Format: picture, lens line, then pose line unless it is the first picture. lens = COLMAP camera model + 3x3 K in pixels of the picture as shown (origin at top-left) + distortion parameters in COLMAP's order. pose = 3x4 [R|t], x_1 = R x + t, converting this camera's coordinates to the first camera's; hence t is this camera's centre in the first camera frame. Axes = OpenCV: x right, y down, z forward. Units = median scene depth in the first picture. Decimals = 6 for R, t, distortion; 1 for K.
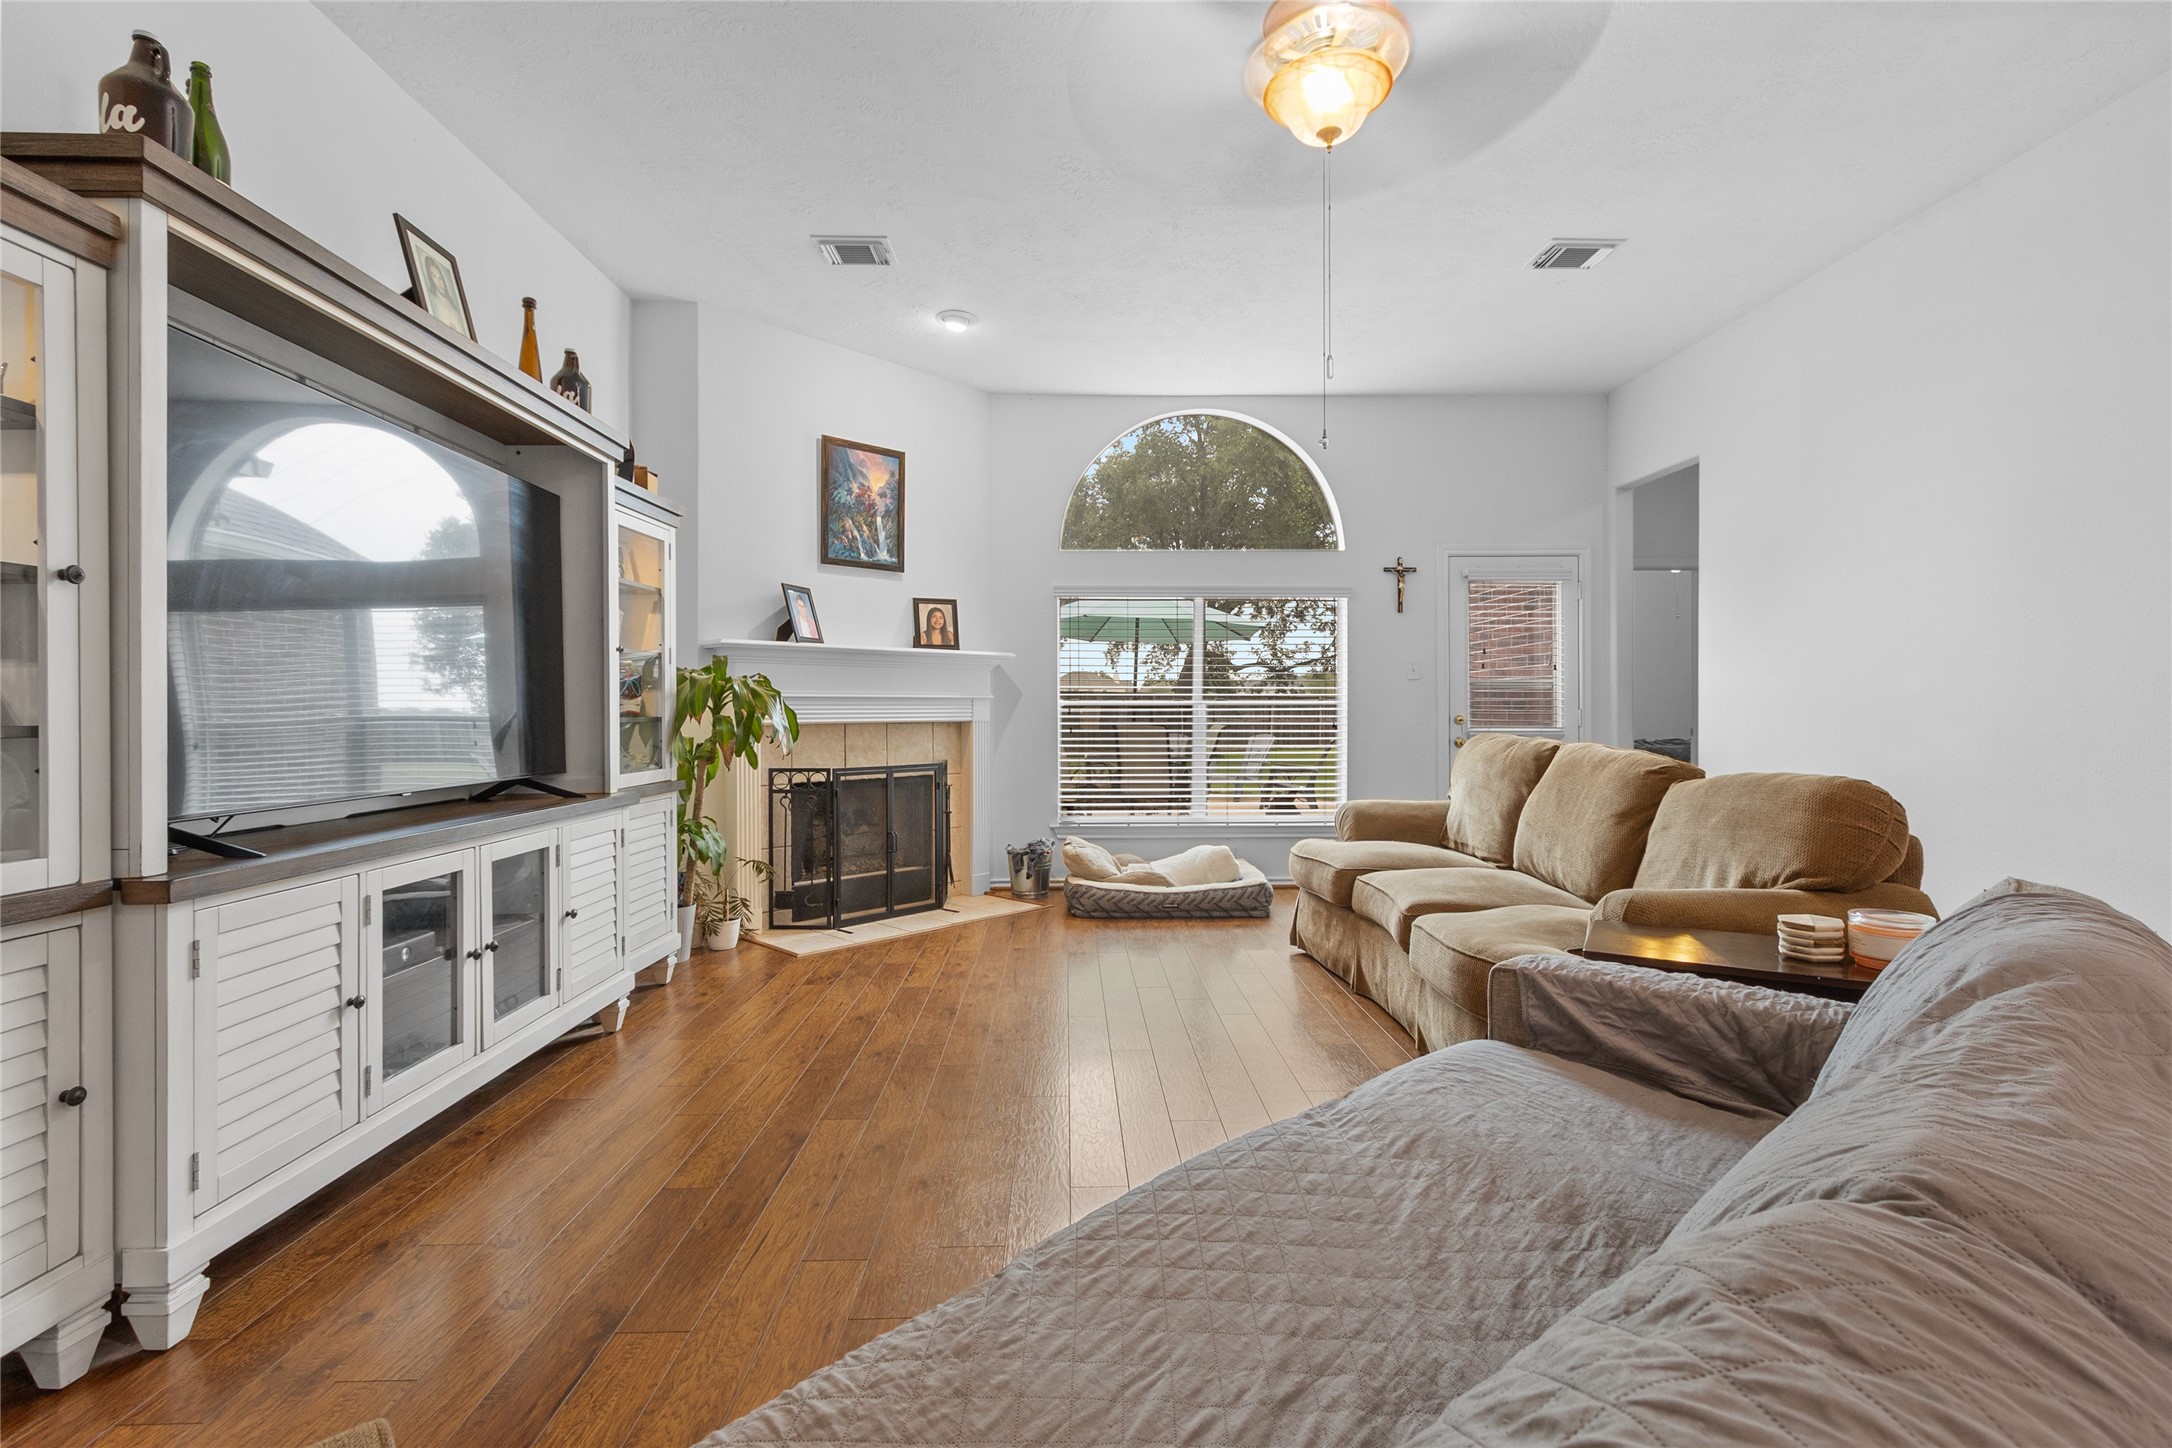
lens RADIAL K [[997.5, 0, 1084.8], [0, 997.5, 711.1], [0, 0, 1]] dist [0.002750, 0.000167]
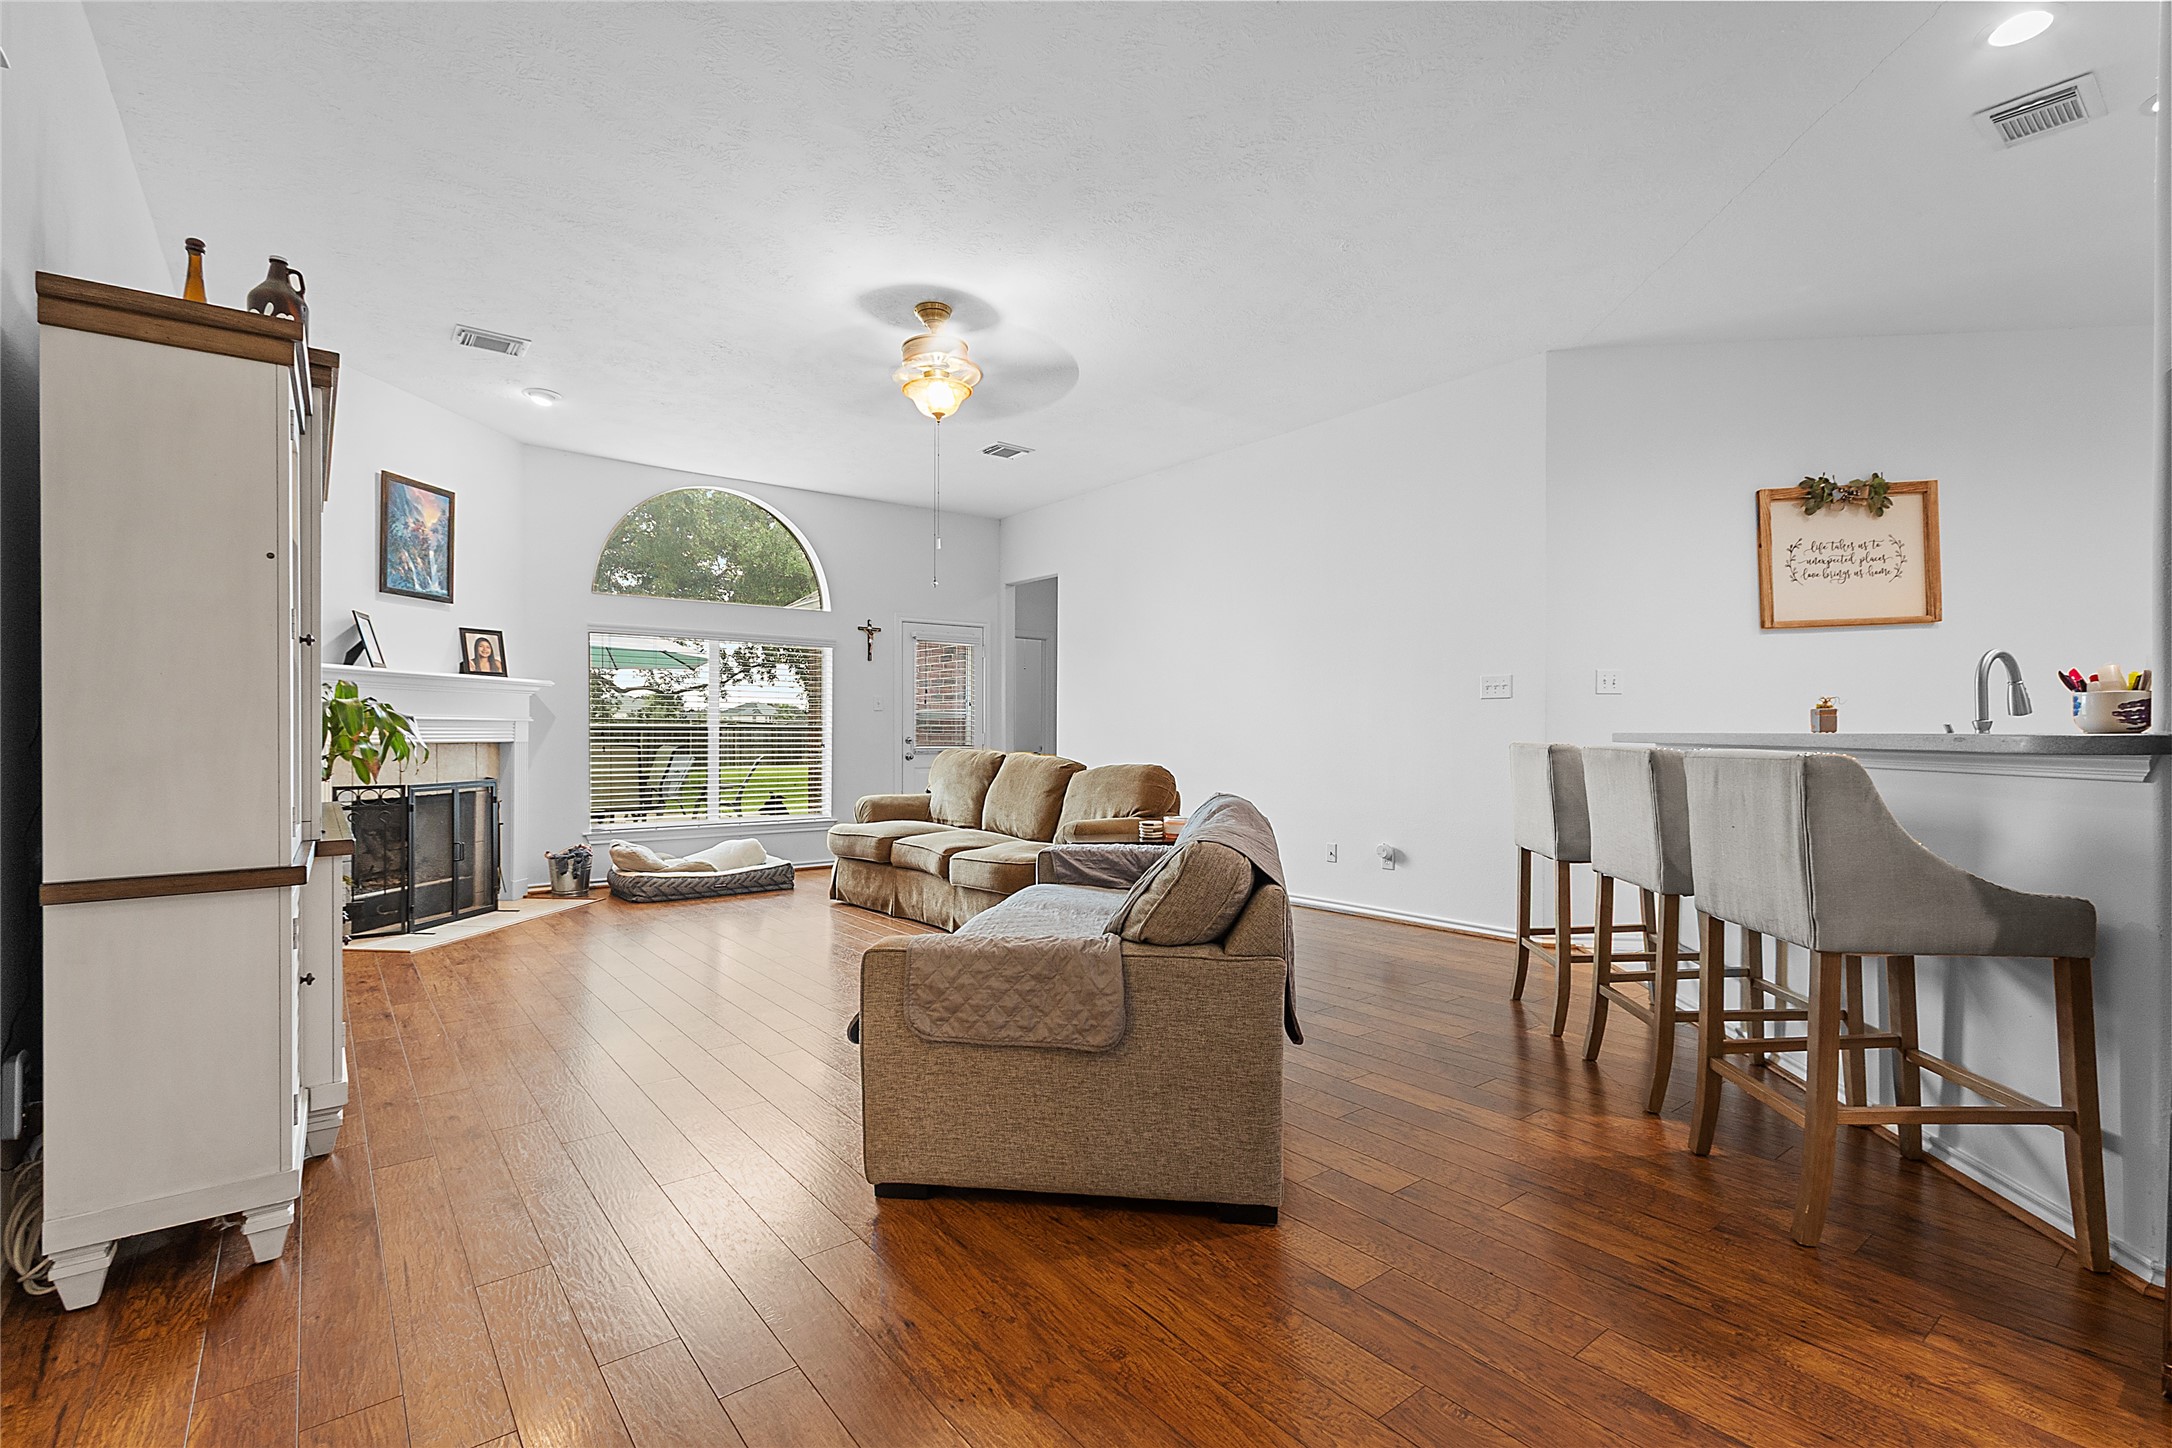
lens RADIAL K [[992.7, 0, 1093.2], [0, 992.7, 737.5], [0, 0, 1]] dist [0.002638, 0.000263]
pose [[0.793018, 0.000650, 0.609198, -0.294903], [-0.002687, 0.999993, 0.002431, 0.001132], [-0.609192, -0.003565, 0.793014, -0.281929]]
